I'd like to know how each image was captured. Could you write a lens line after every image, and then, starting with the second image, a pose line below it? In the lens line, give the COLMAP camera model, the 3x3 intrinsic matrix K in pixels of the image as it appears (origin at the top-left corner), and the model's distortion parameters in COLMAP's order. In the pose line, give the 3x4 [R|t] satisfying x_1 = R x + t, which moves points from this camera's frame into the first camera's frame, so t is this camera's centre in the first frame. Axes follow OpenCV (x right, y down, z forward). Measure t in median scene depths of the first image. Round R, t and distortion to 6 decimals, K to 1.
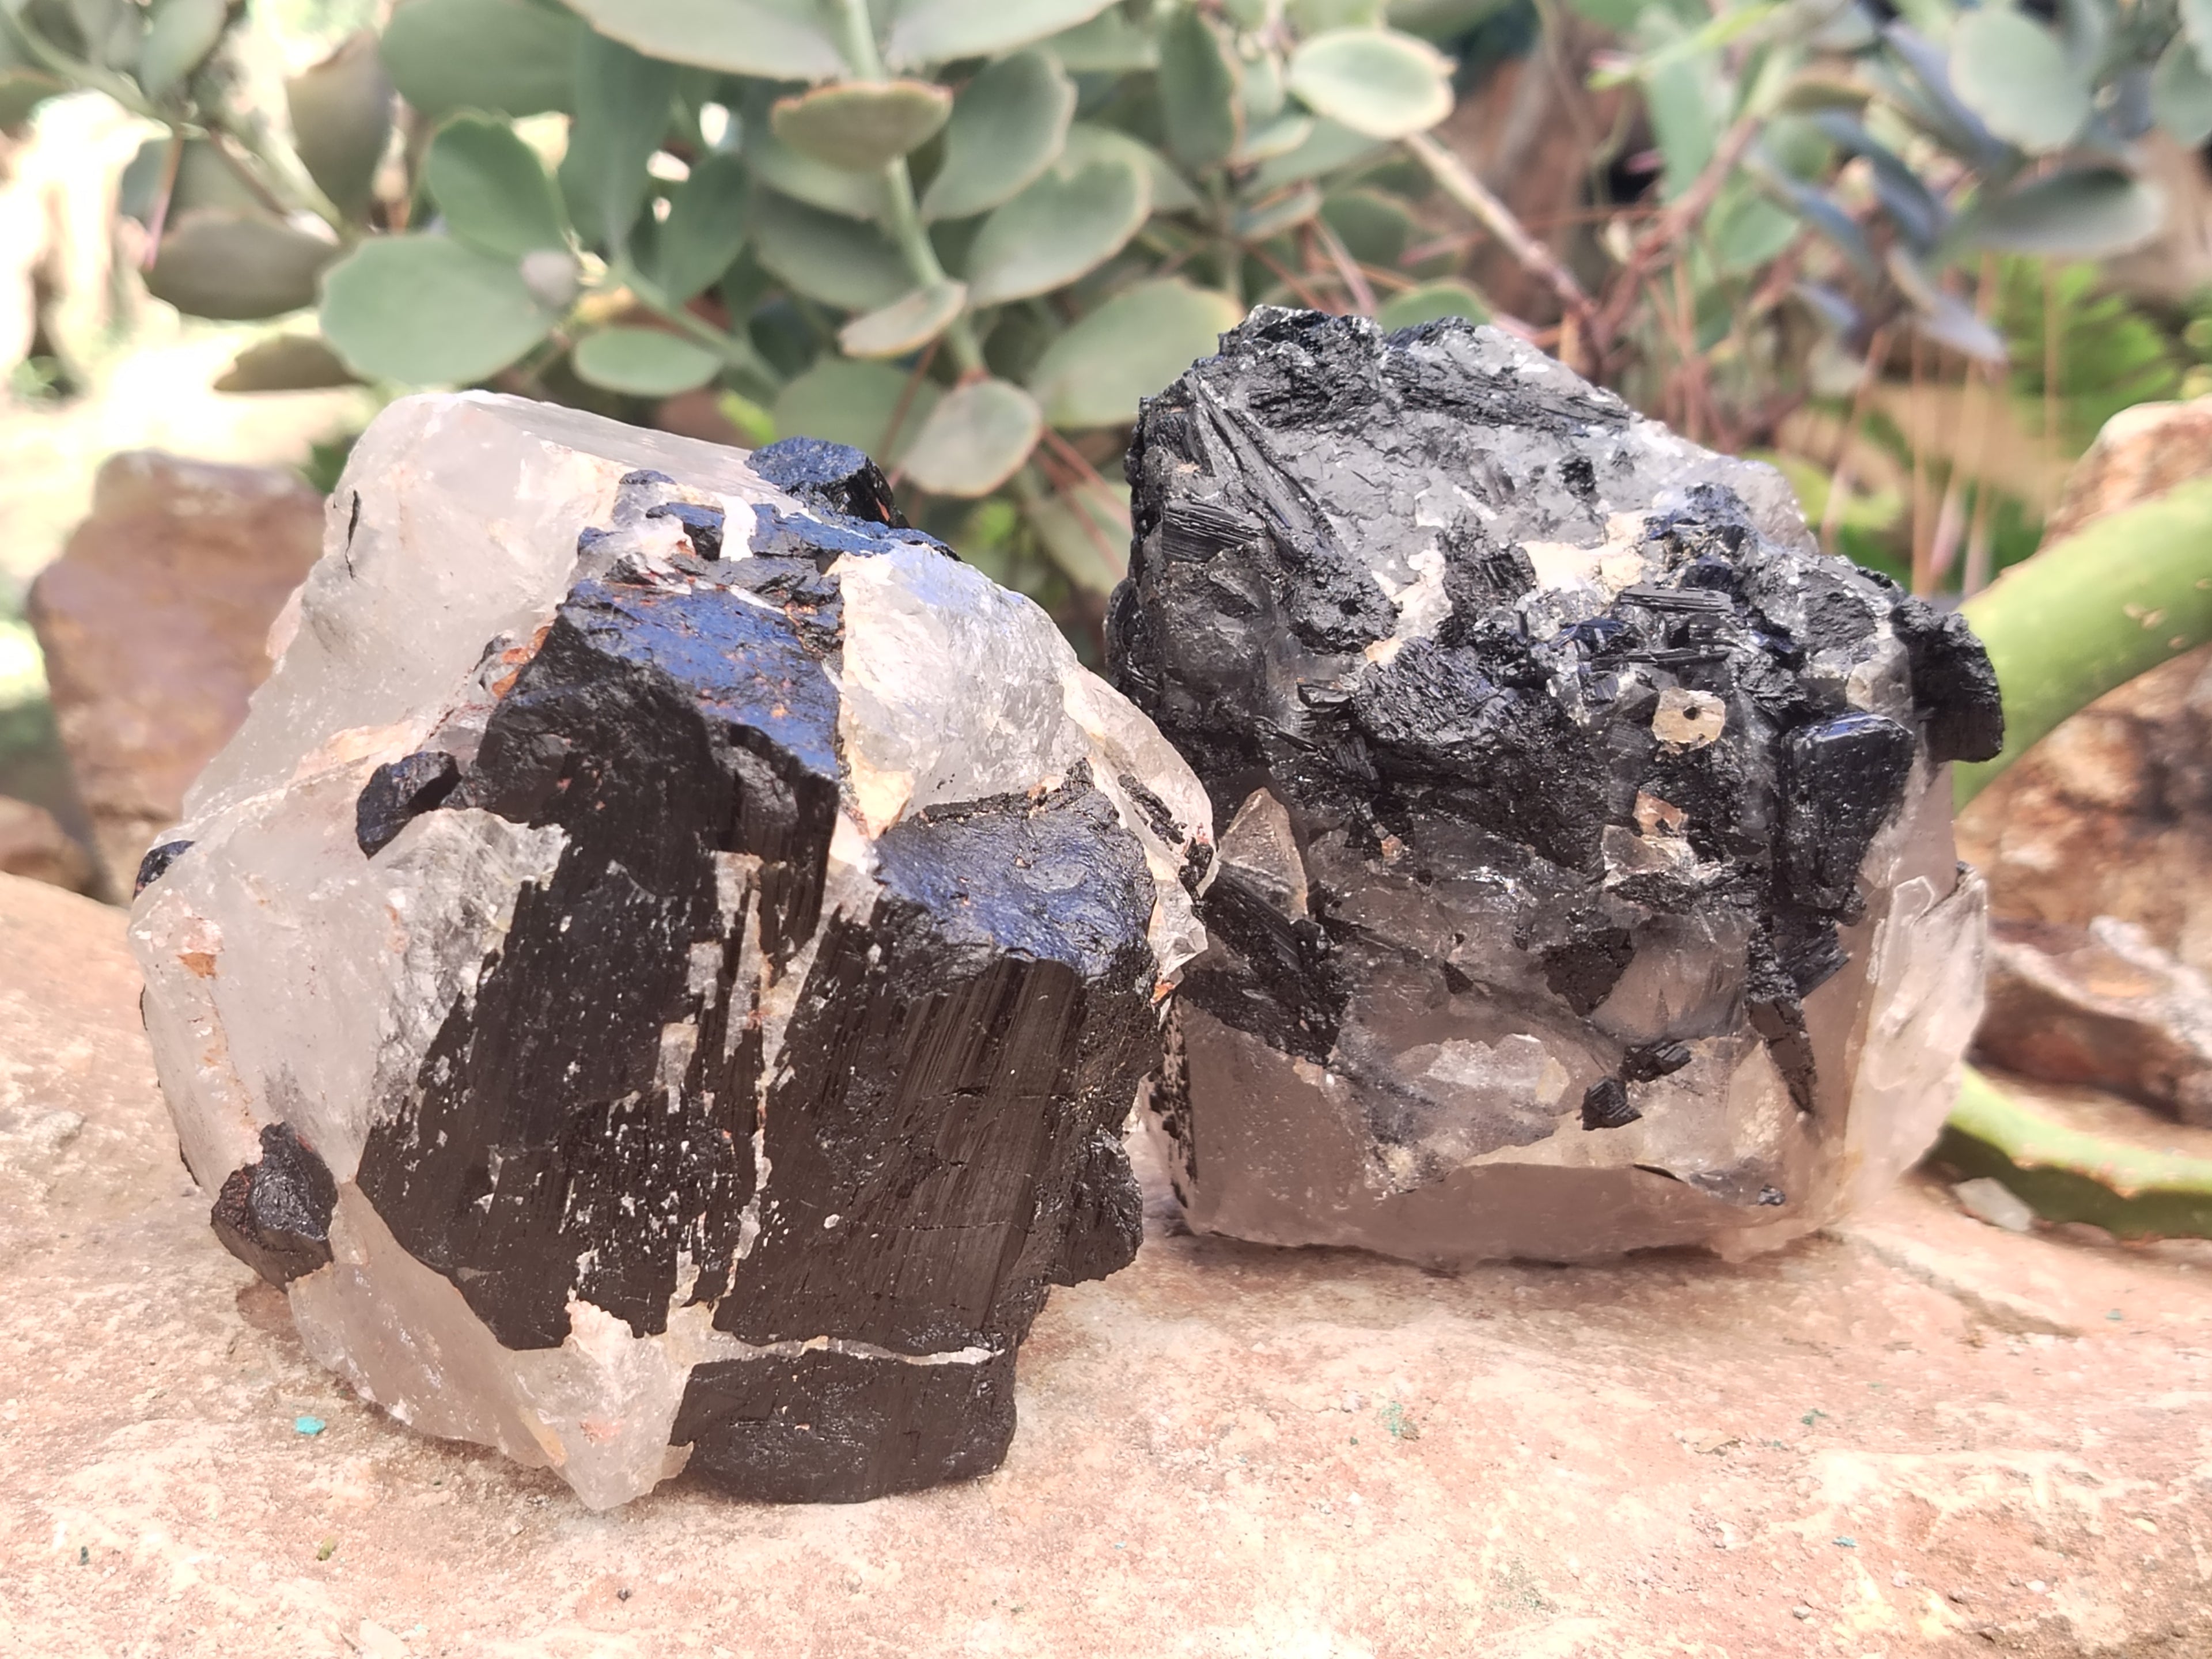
lens RADIAL K [[3176.7, 0, 1106.0], [0, 3176.7, 829.5], [0, 0, 1]] dist [0.298992, -1.373462]
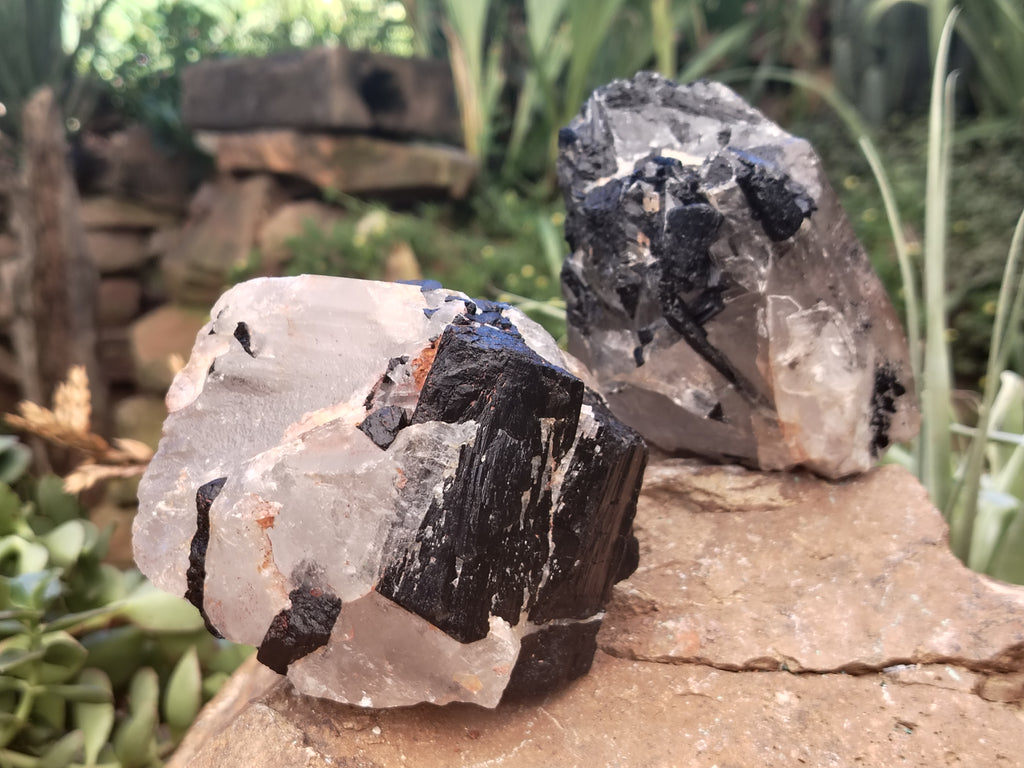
lens RADIAL K [[1470.6, 0, 512.0], [0, 1470.6, 384.0], [0, 0, 1]] dist [0.298992, -1.373462]
pose [[0.868235, -0.140080, 0.475968, -0.671293], [0.188832, 0.980416, -0.055915, 0.040045], [-0.458815, 0.138426, 0.877683, -0.018377]]
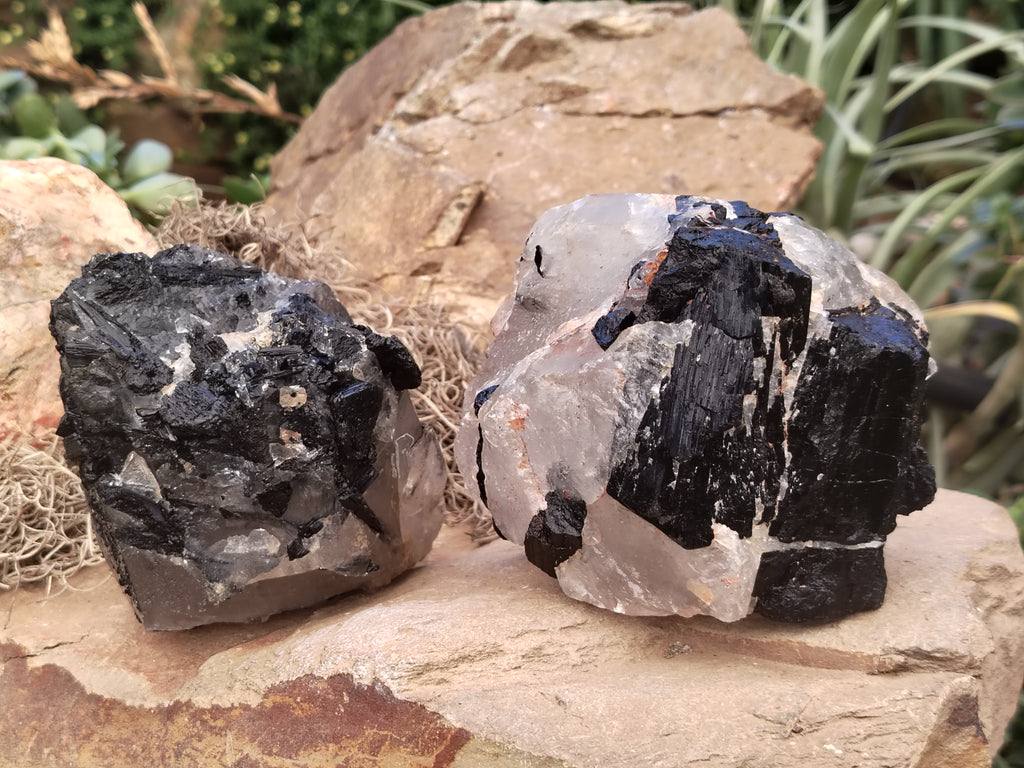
lens RADIAL K [[1470.6, 0, 512.0], [0, 1470.6, 384.0], [0, 0, 1]] dist [0.298992, -1.373462]
pose [[0.992396, -0.121859, -0.017354, -0.285931], [0.116821, 0.976871, -0.179099, 0.227324], [0.038778, 0.175710, 0.983678, -0.095908]]
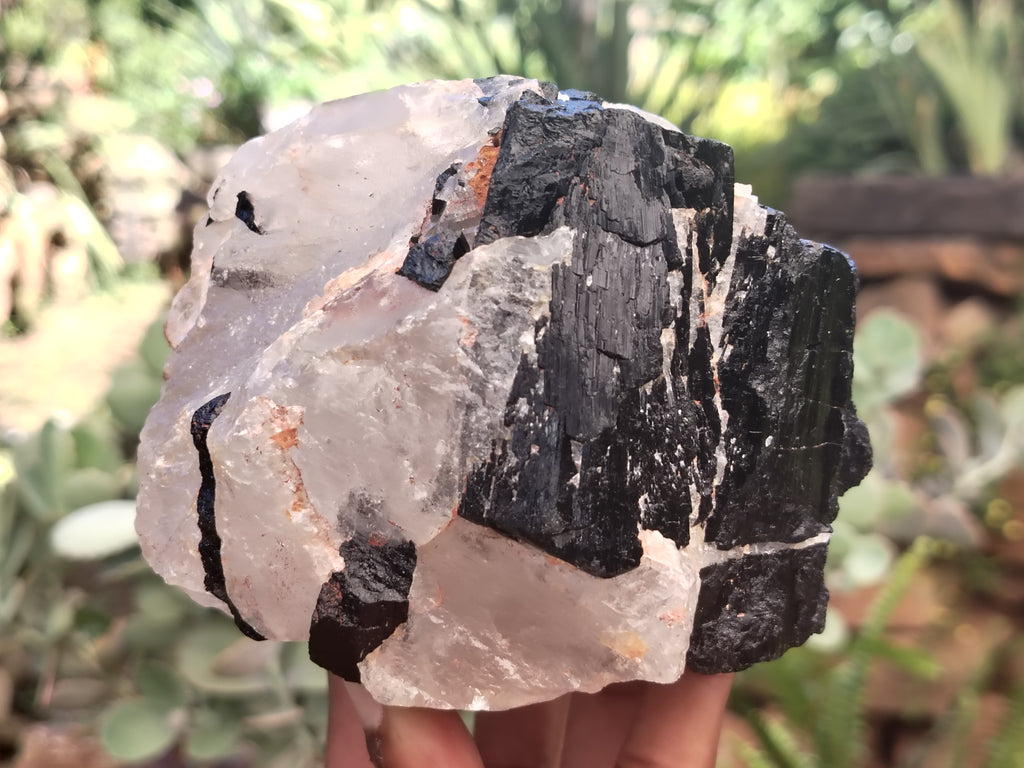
lens RADIAL K [[1470.6, 0, 512.0], [0, 1470.6, 384.0], [0, 0, 1]] dist [0.298992, -1.373462]
pose [[0.902944, -0.222808, 0.367490, -0.473502], [0.312164, 0.927755, -0.204509, 0.209840], [-0.295375, 0.299378, 0.907263, 0.358480]]
